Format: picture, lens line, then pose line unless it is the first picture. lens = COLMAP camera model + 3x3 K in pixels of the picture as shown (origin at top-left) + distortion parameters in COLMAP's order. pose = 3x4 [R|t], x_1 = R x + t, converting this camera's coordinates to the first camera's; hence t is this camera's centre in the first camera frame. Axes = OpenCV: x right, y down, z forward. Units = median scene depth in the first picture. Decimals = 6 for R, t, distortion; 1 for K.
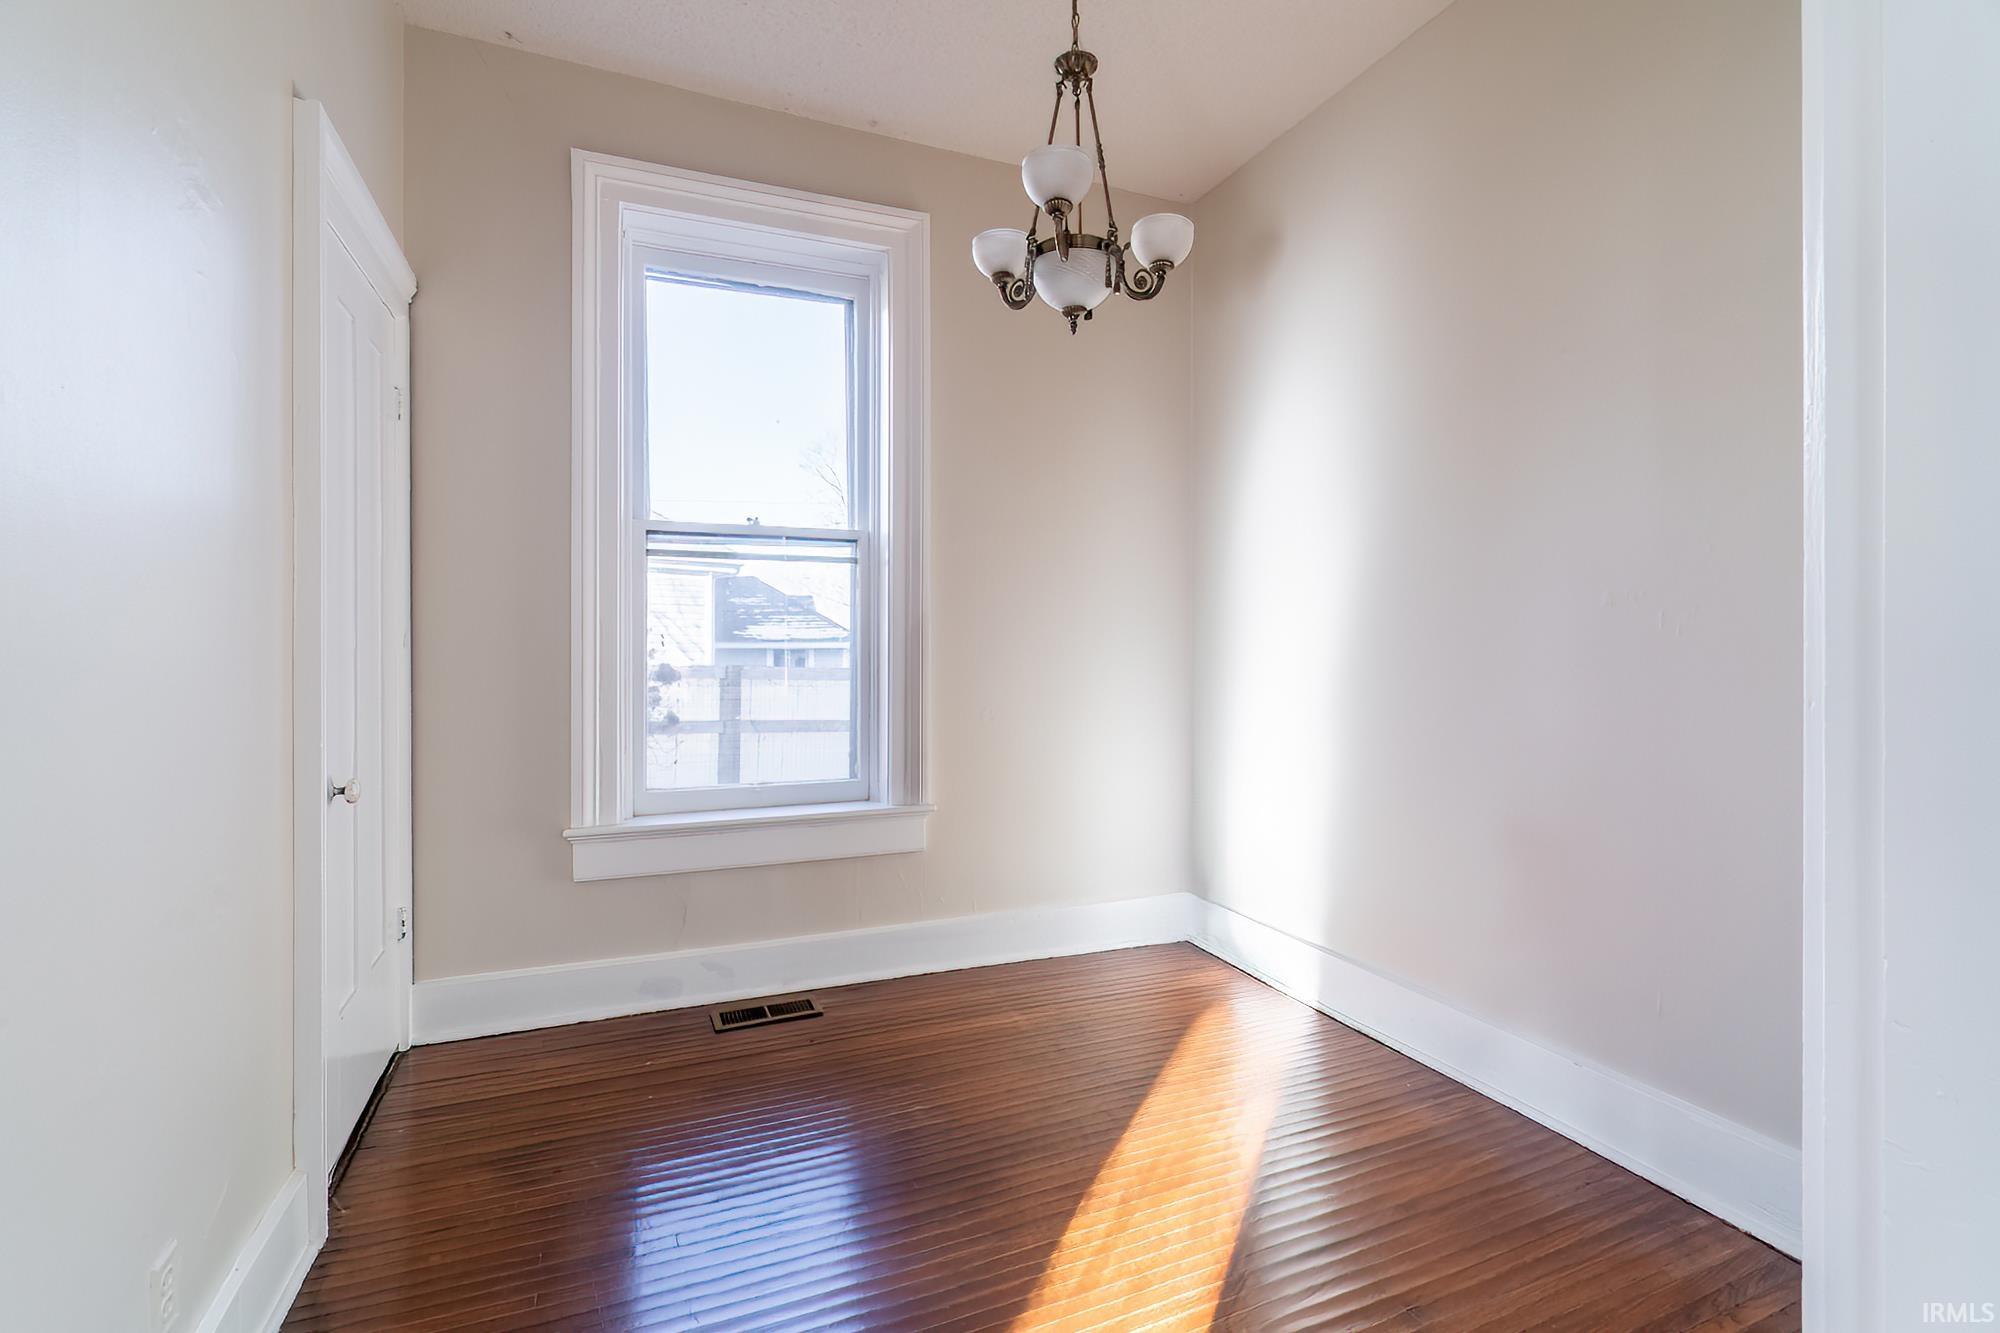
lens RADIAL K [[875.9, 0, 987.8], [0, 875.9, 664.5], [0, 0, 1]] dist [-0.004213, -0.000169]
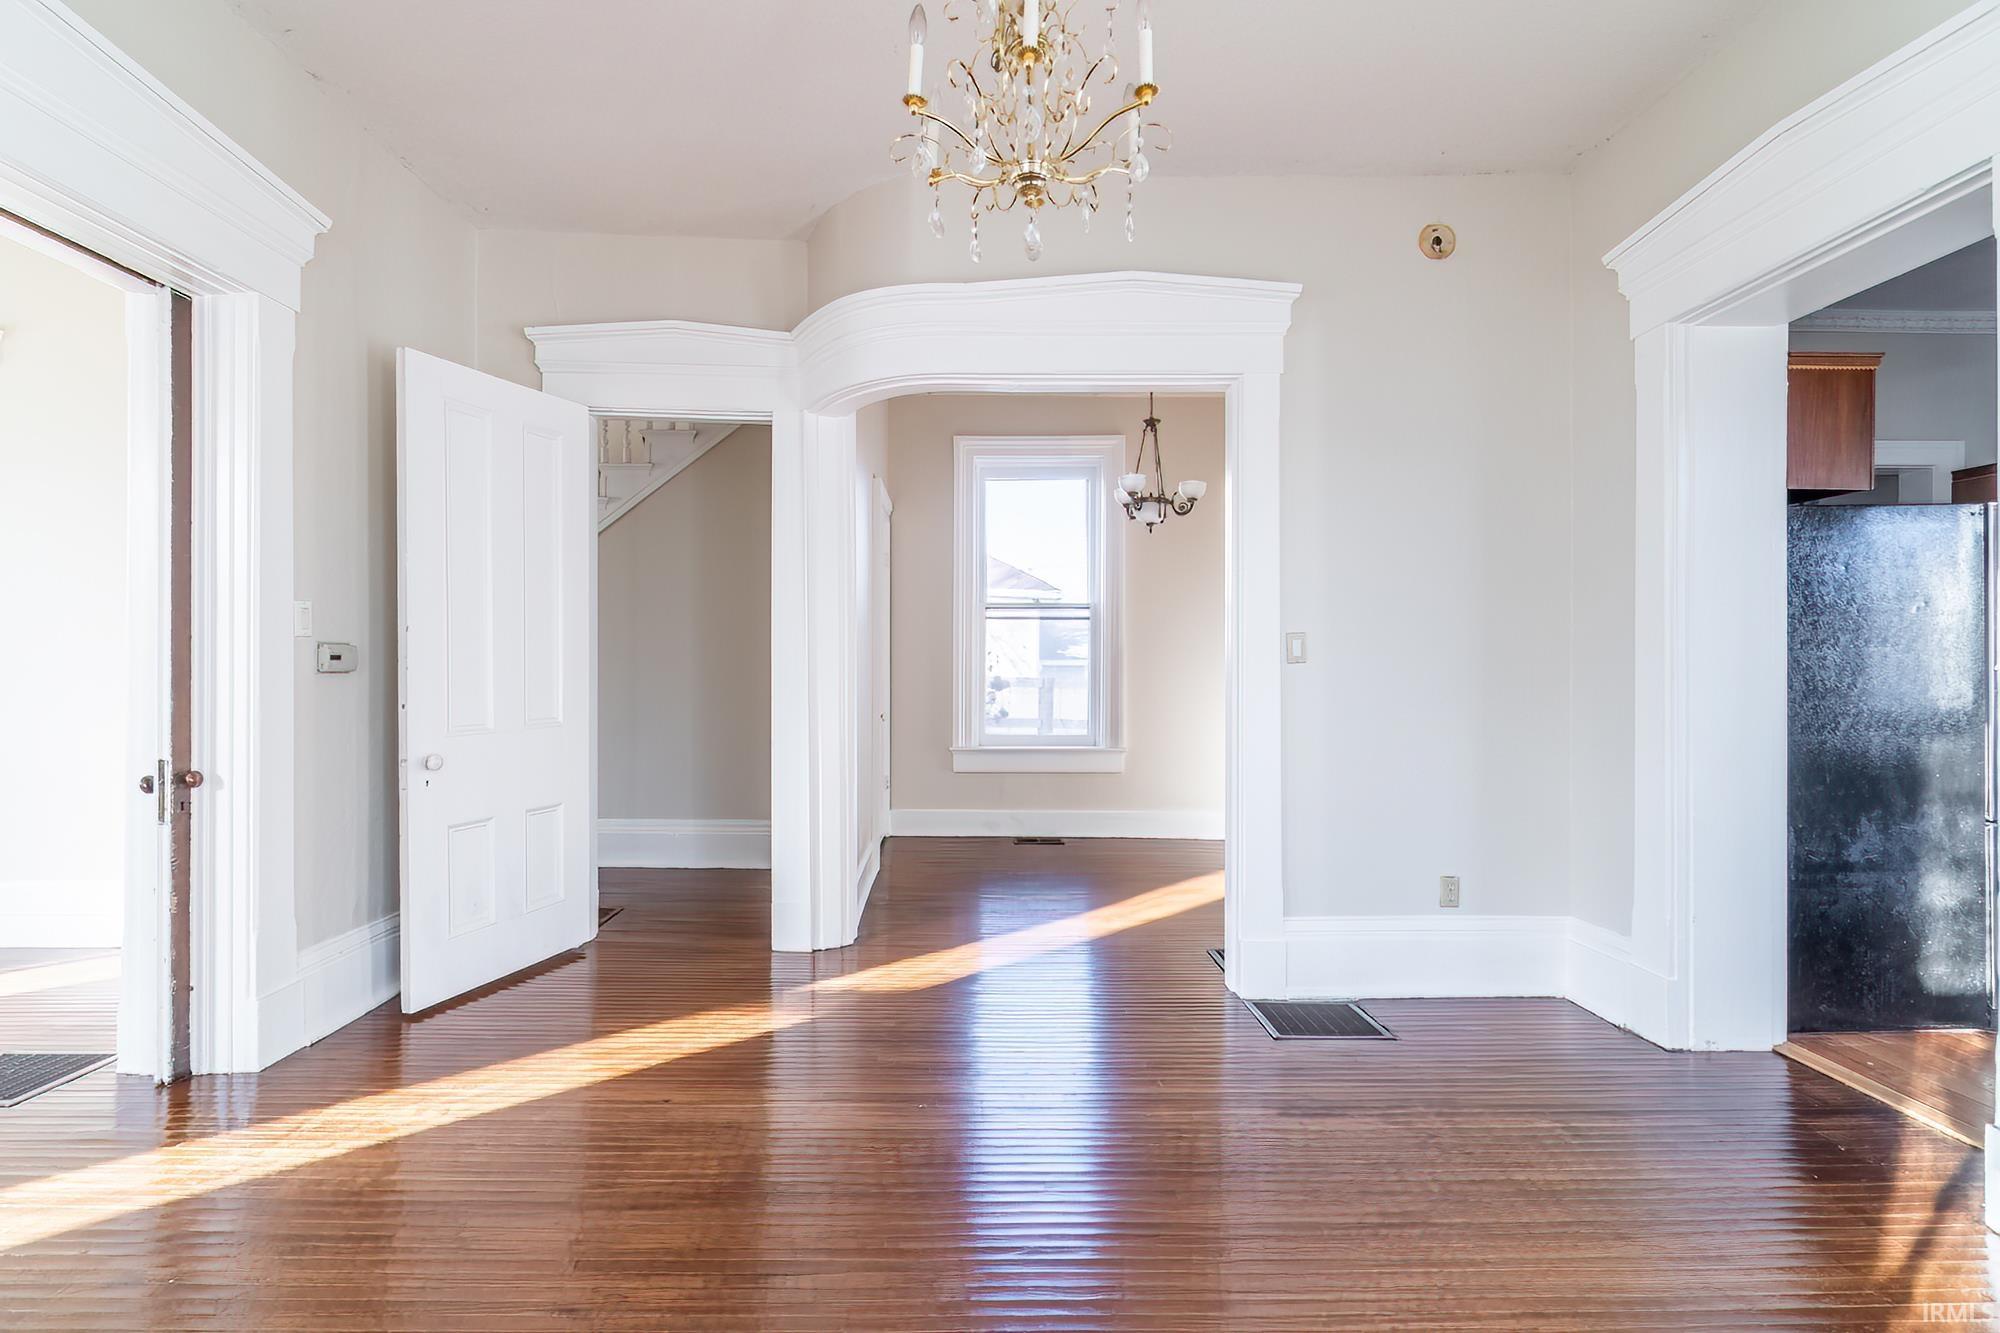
lens RADIAL K [[862.3, 0, 973.9], [0, 862.3, 664.4], [0, 0, 1]] dist [0.000763, 0.000377]
pose [[0.925433, -0.002905, -0.378901, 0.339668], [-0.004212, 0.999830, -0.017953, 0.016408], [0.378889, 0.018210, 0.925263, -0.852265]]
